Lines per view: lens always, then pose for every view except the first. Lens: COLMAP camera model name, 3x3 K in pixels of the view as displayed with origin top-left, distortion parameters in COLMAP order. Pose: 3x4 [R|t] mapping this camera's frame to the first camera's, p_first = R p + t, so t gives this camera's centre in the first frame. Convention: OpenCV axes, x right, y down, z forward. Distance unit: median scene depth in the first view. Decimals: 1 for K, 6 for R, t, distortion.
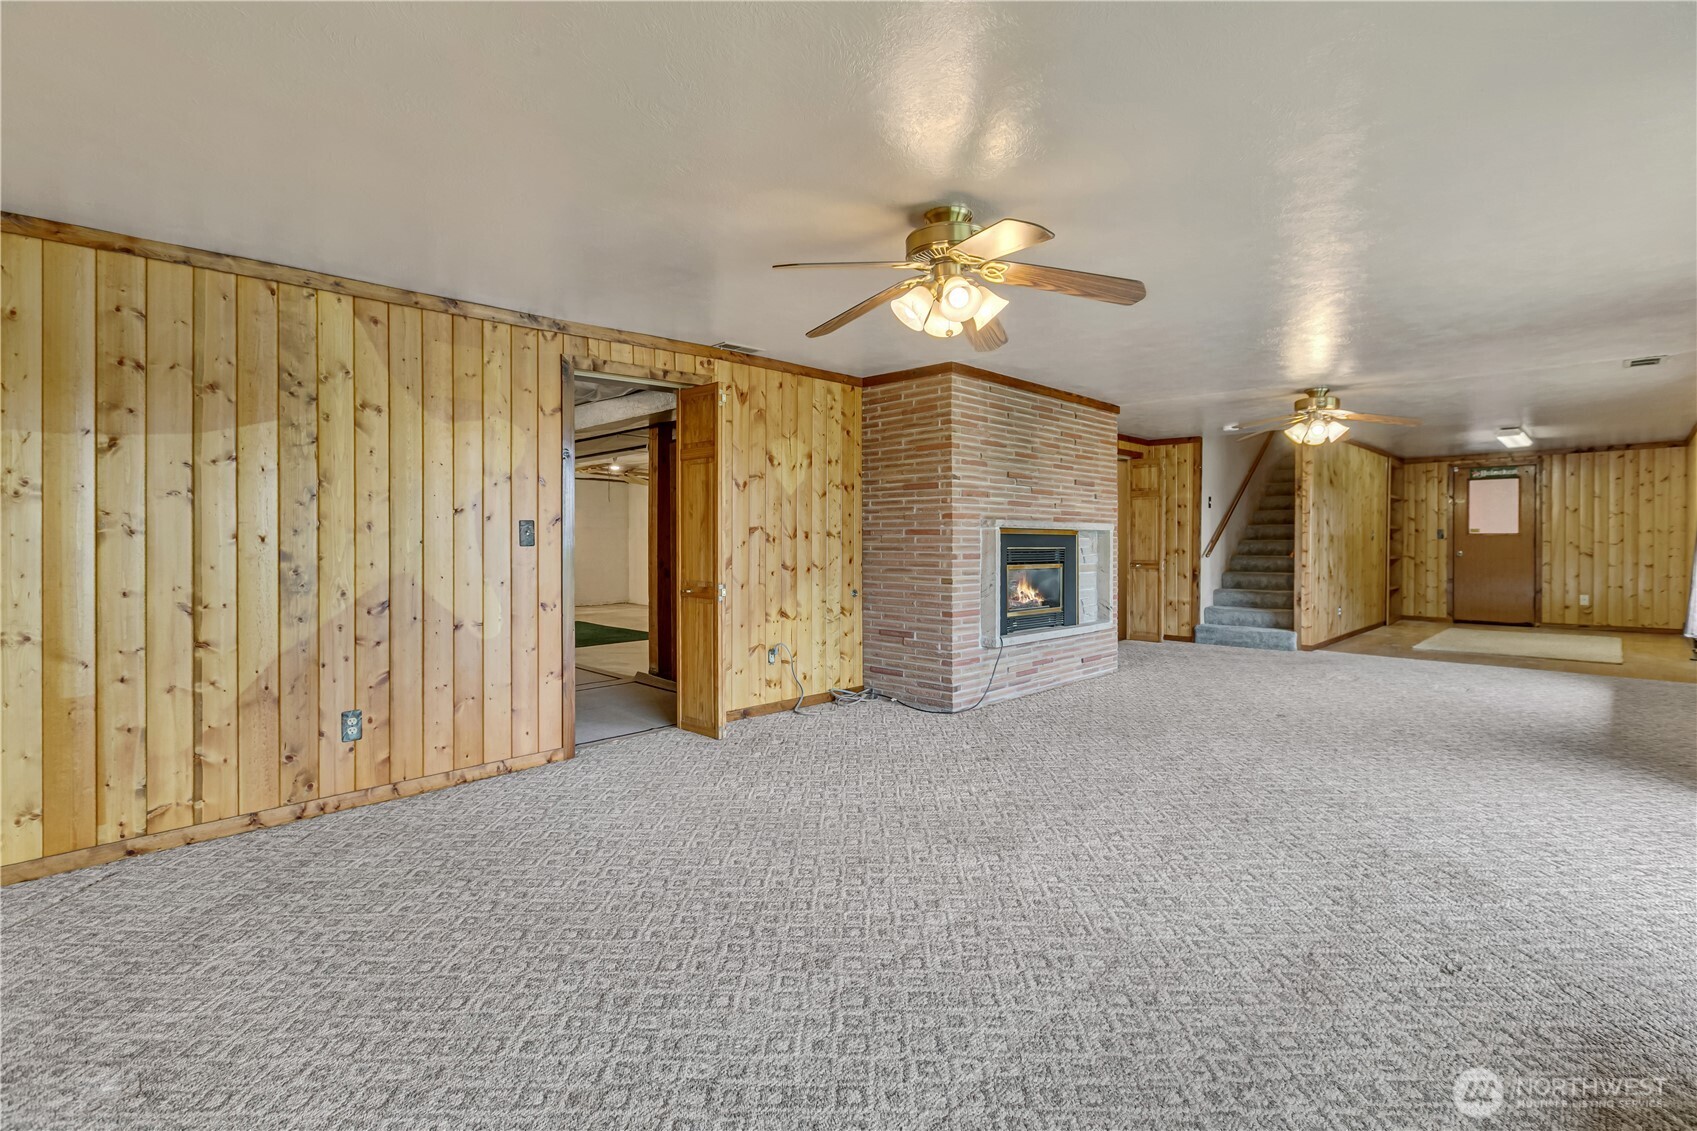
lens RADIAL K [[785.3, 0, 868.4], [0, 785.3, 543.8], [0, 0, 1]] dist [0.003865, -0.000966]
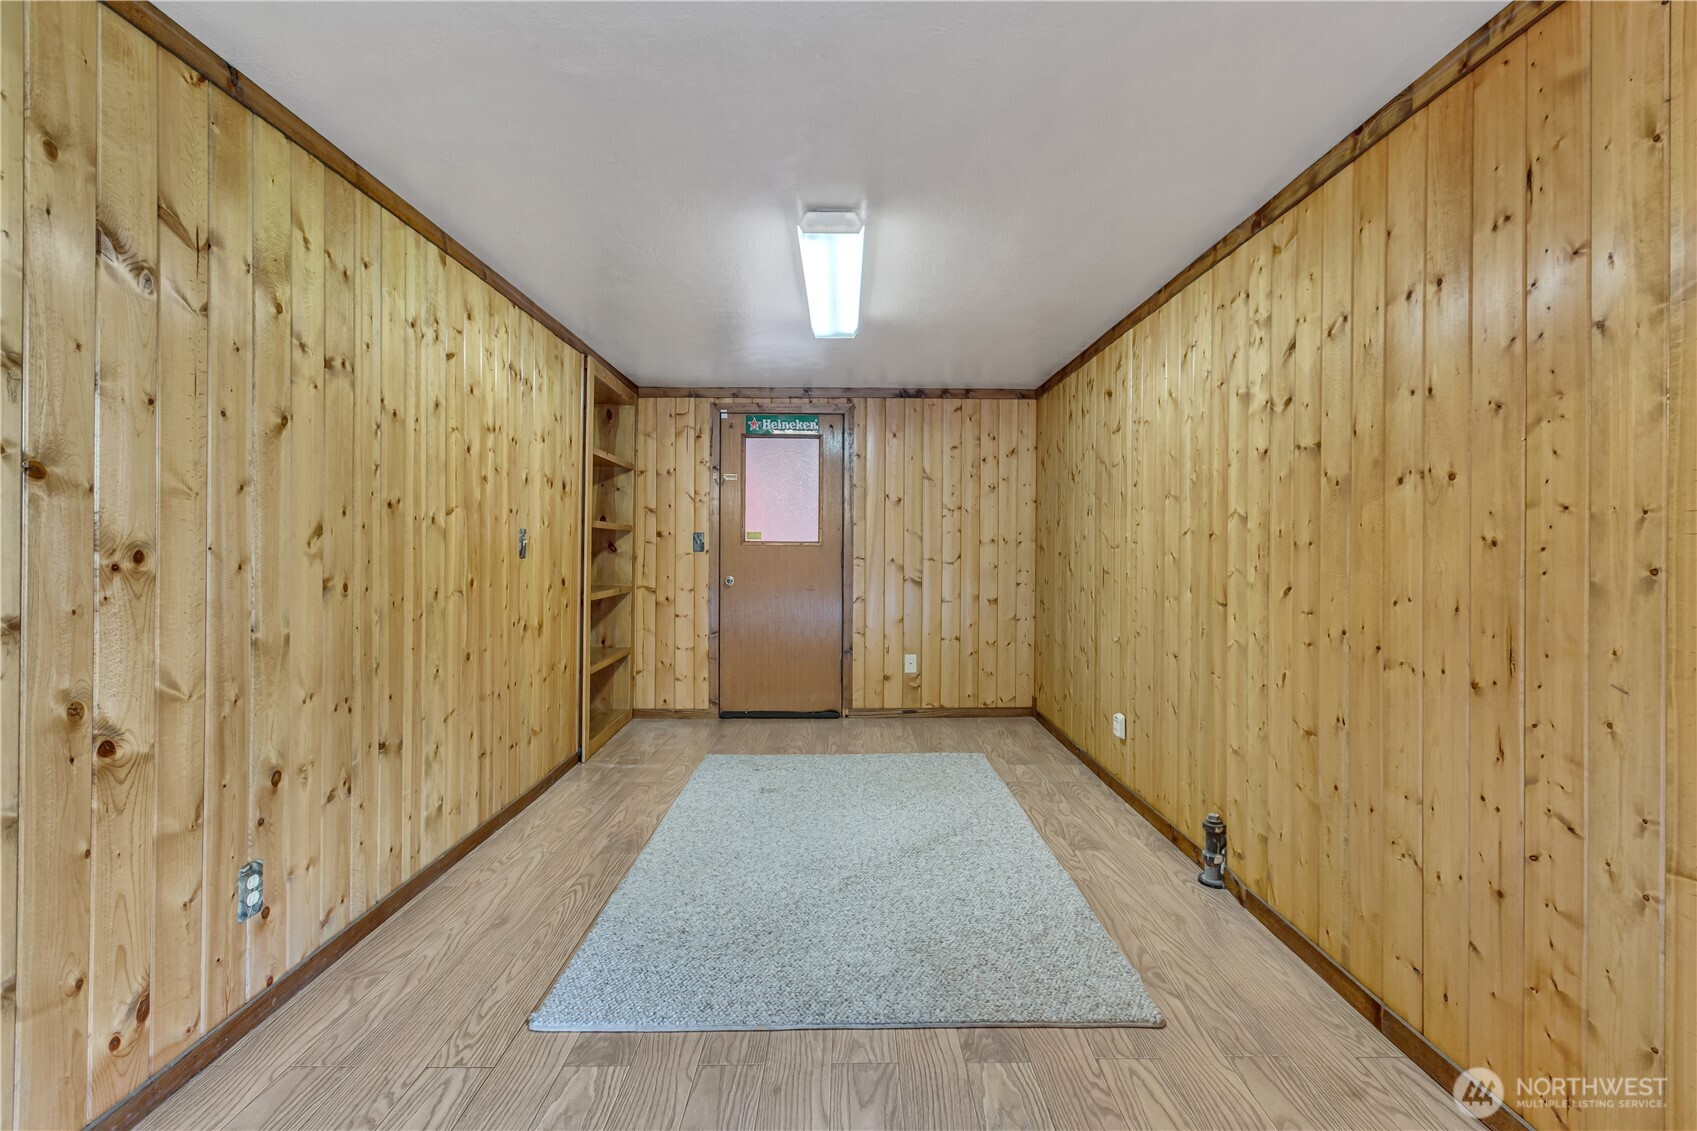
lens RADIAL K [[785.3, 0, 849.4], [0, 785.3, 550.4], [0, 0, 1]] dist [0.003865, -0.000966]
pose [[0.715581, 0.002790, 0.698524, 0.492506], [-0.003739, 0.999993, -0.000164, -0.008233], [-0.698519, -0.002495, 0.715587, 0.634856]]
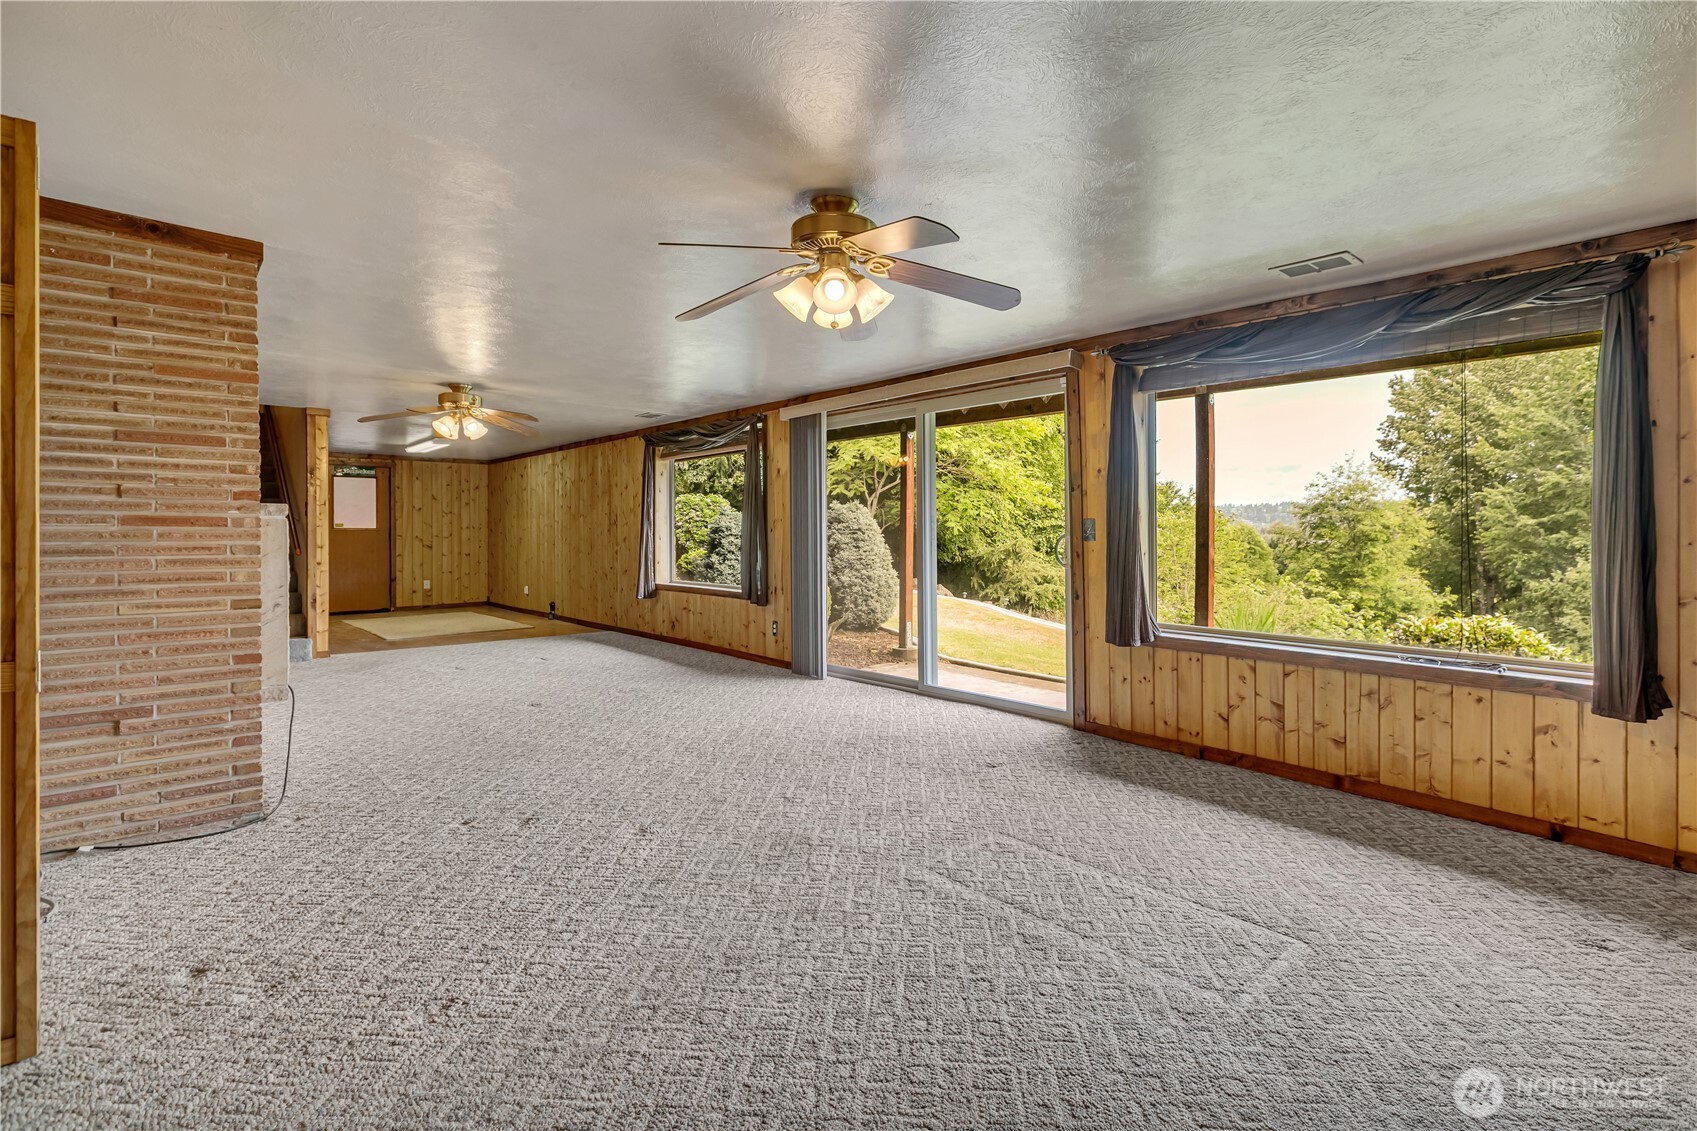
lens RADIAL K [[785.3, 0, 873.3], [0, 785.3, 532.7], [0, 0, 1]] dist [0.003865, -0.000966]
pose [[0.058064, 0.001588, 0.998312, -0.245067], [0.005793, 0.999981, -0.001928, -0.001487], [-0.998296, 0.005896, 0.058054, 0.252259]]
